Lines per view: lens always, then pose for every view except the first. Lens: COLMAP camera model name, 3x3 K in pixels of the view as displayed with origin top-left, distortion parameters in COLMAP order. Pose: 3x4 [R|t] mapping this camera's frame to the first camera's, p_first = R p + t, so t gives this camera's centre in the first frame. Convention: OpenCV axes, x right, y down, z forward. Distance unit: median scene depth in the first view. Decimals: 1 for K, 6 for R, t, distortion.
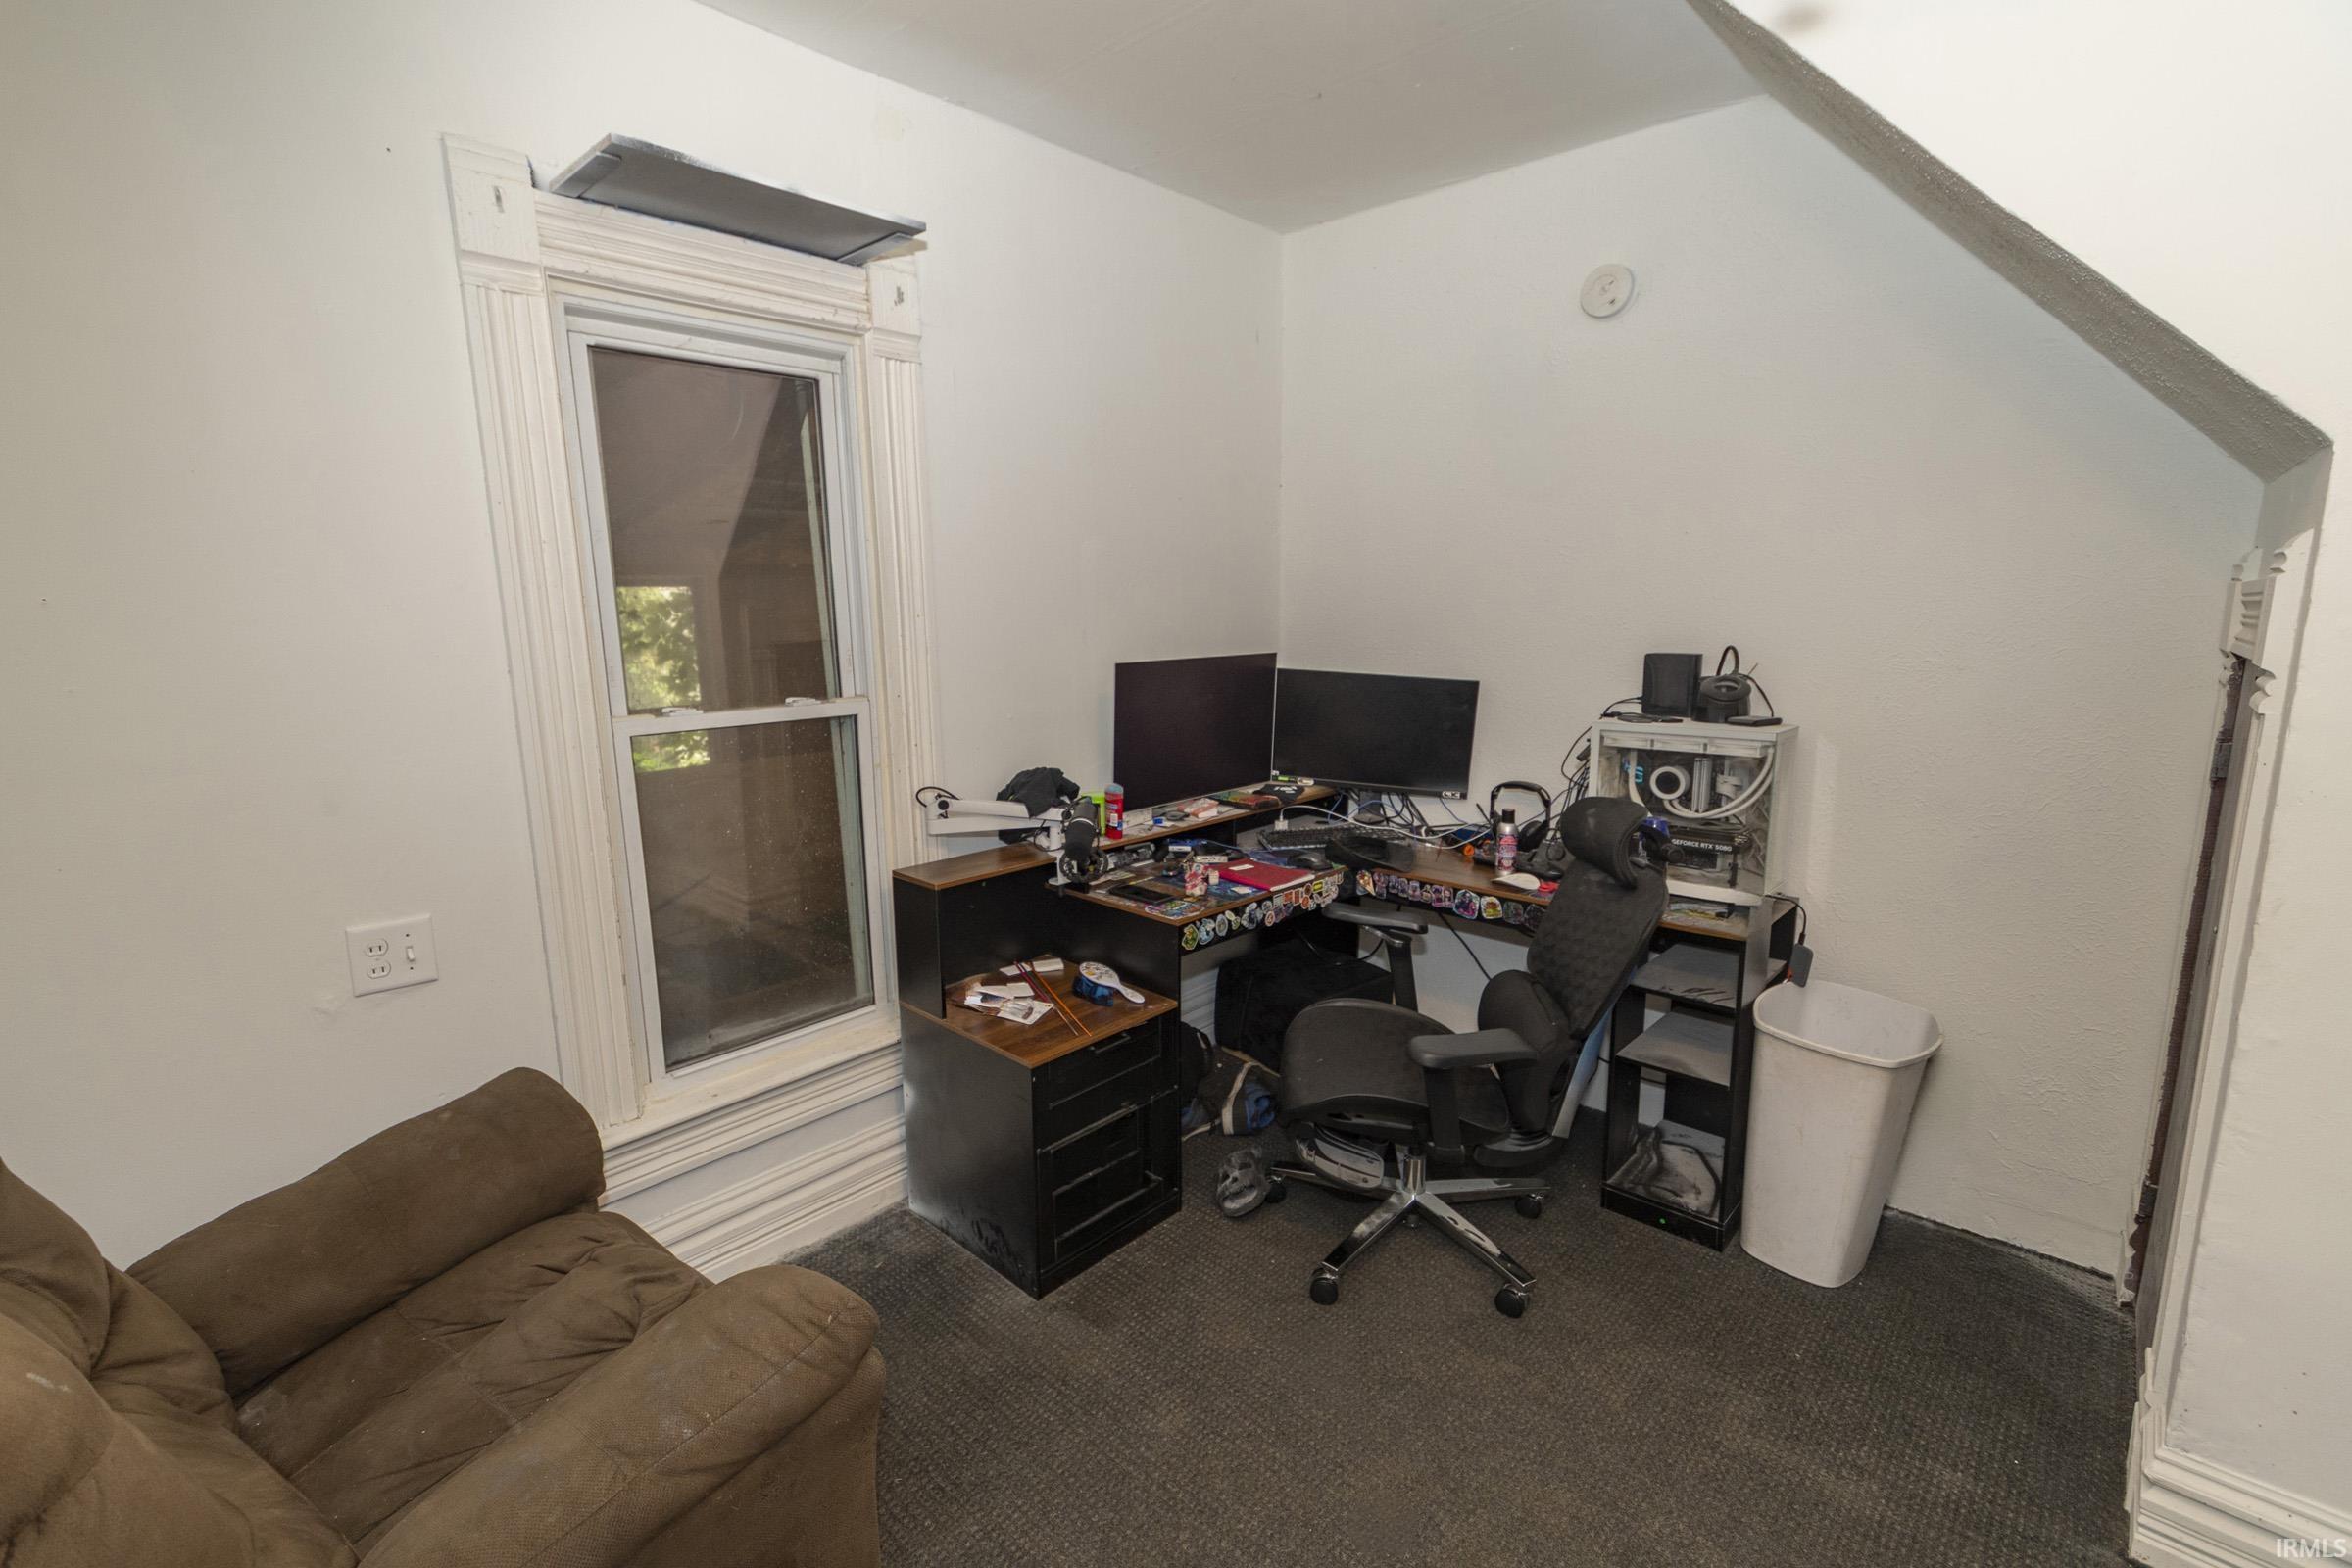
lens RADIAL K [[1033.5, 0, 1182.1], [0, 1033.5, 797.9], [0, 0, 1]] dist [0.007484, -0.000403]
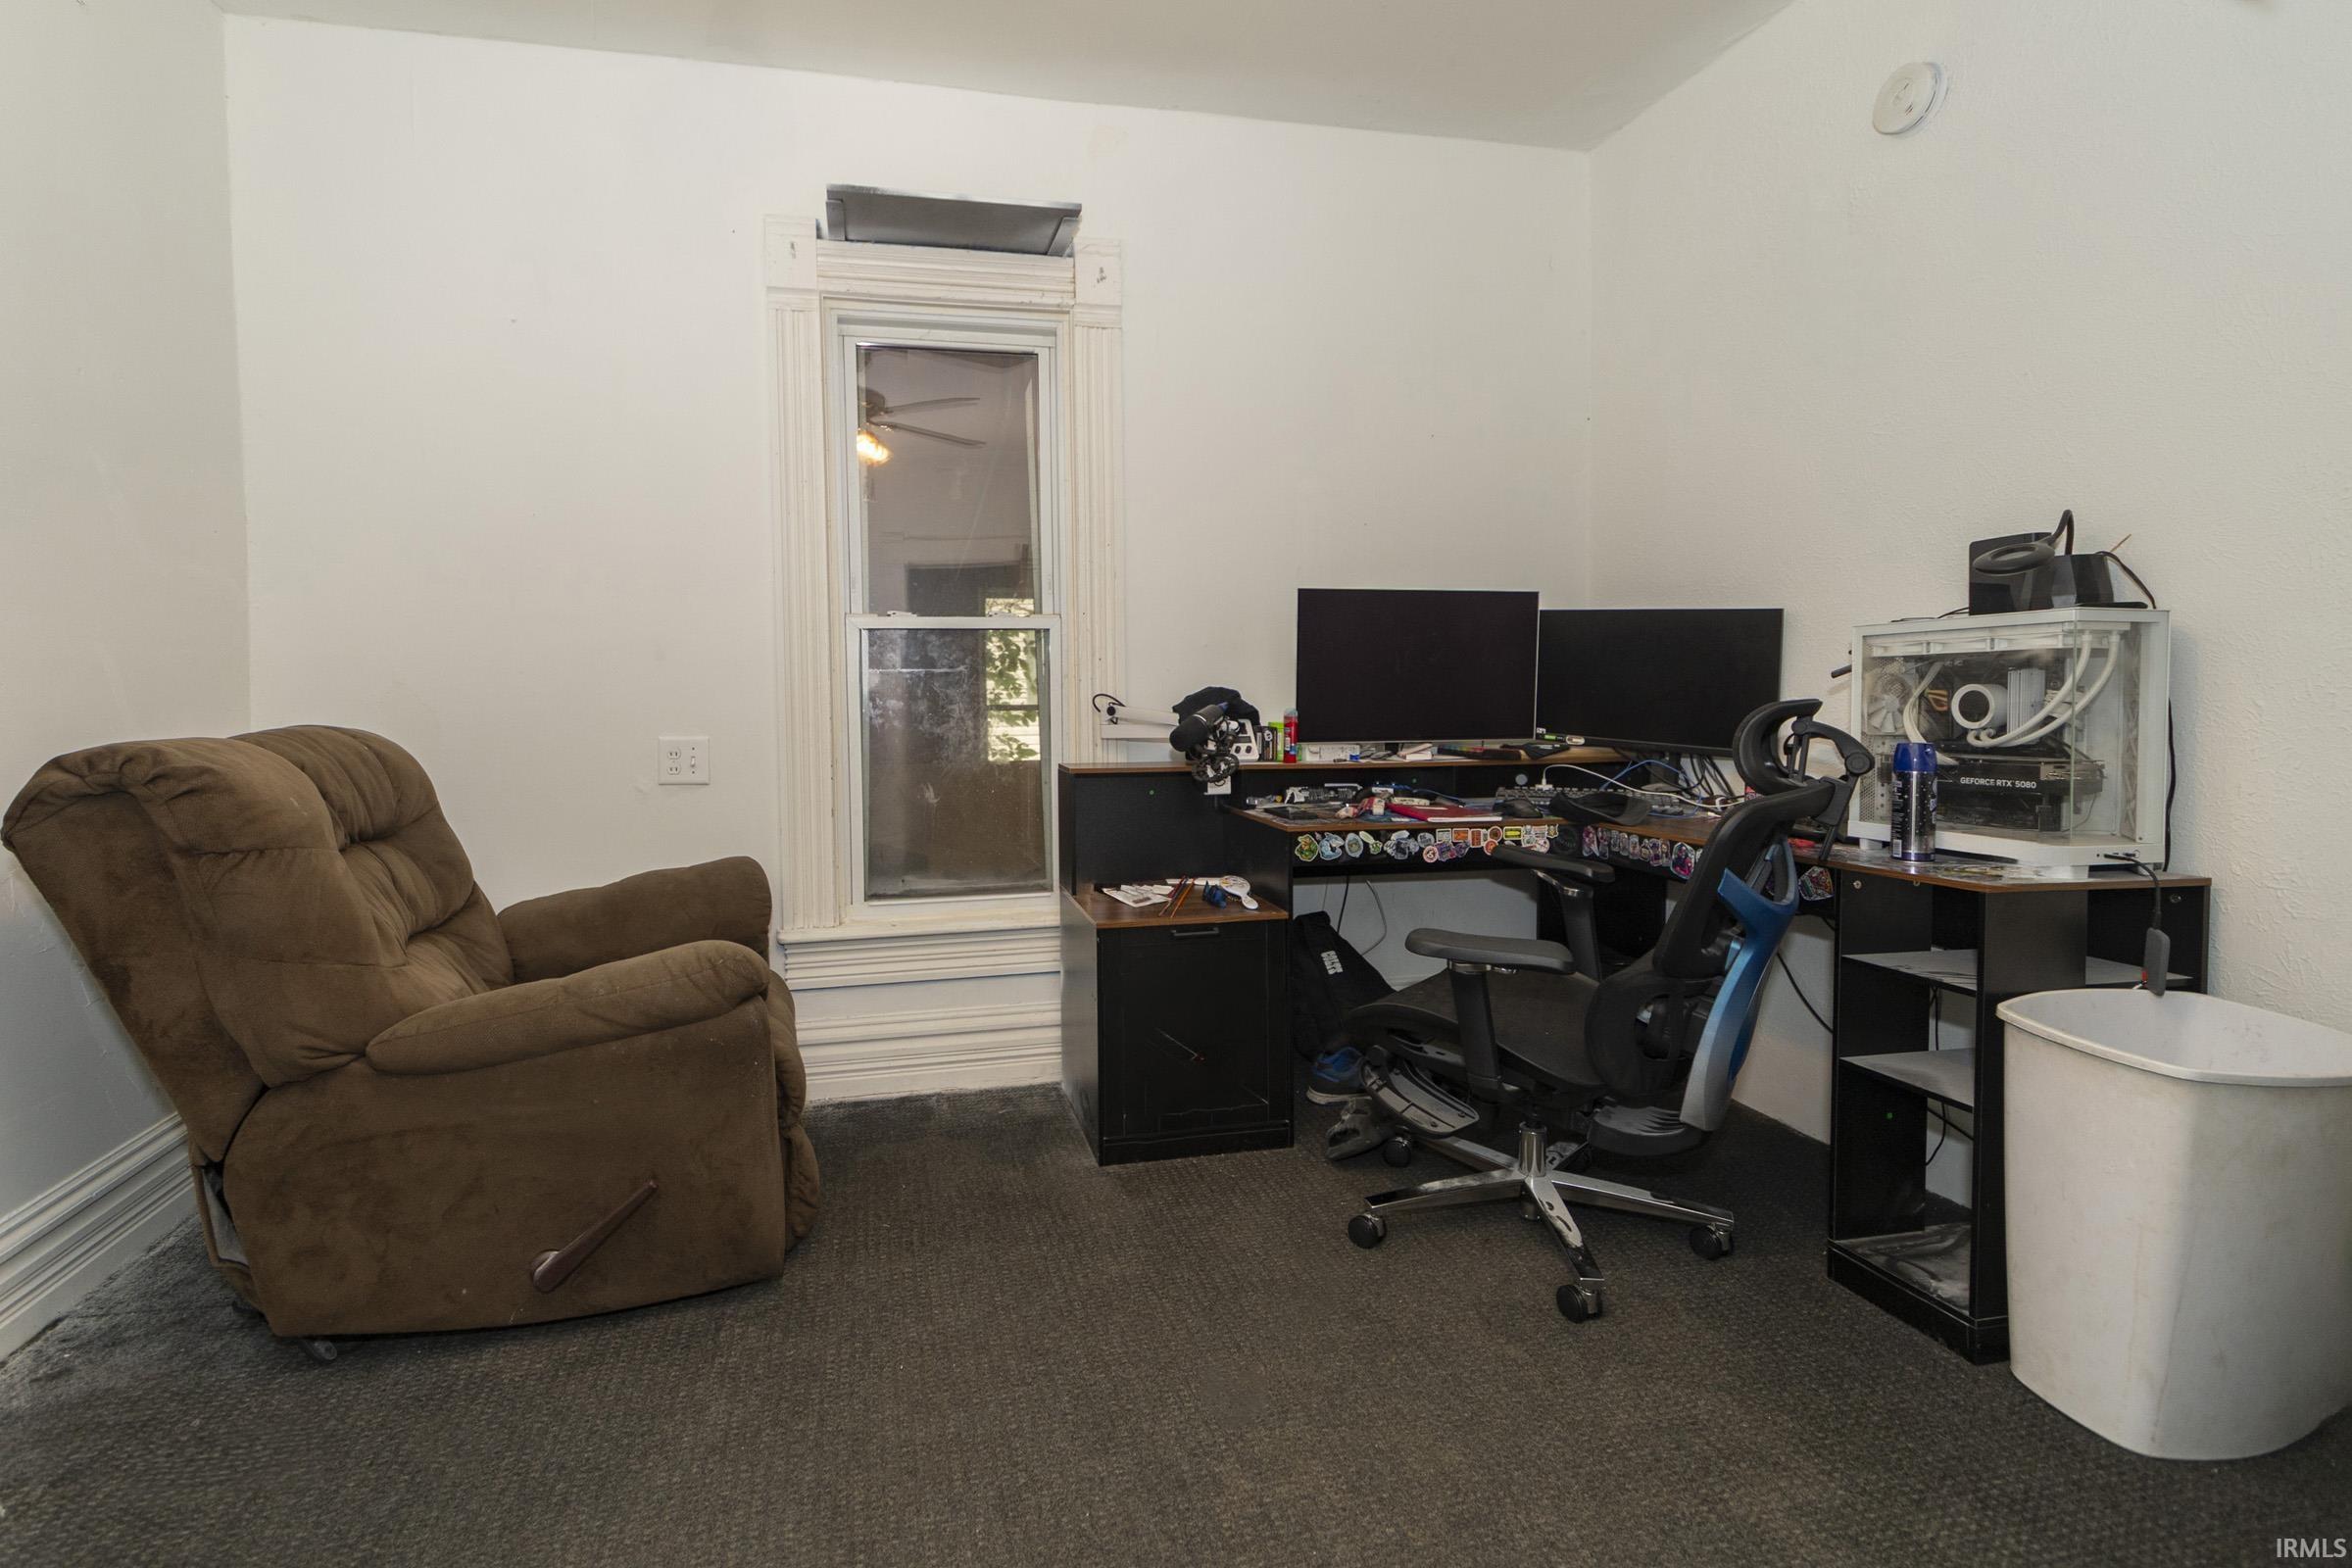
lens RADIAL K [[1149.6, 0, 1163.5], [0, 1149.6, 765.6], [0, 0, 1]] dist [0.027617, -0.024774]
pose [[0.828813, 0.027640, -0.558843, 0.482542], [-0.098841, 0.990304, -0.097610, 0.171929], [0.550727, 0.136137, 0.823509, 0.027692]]
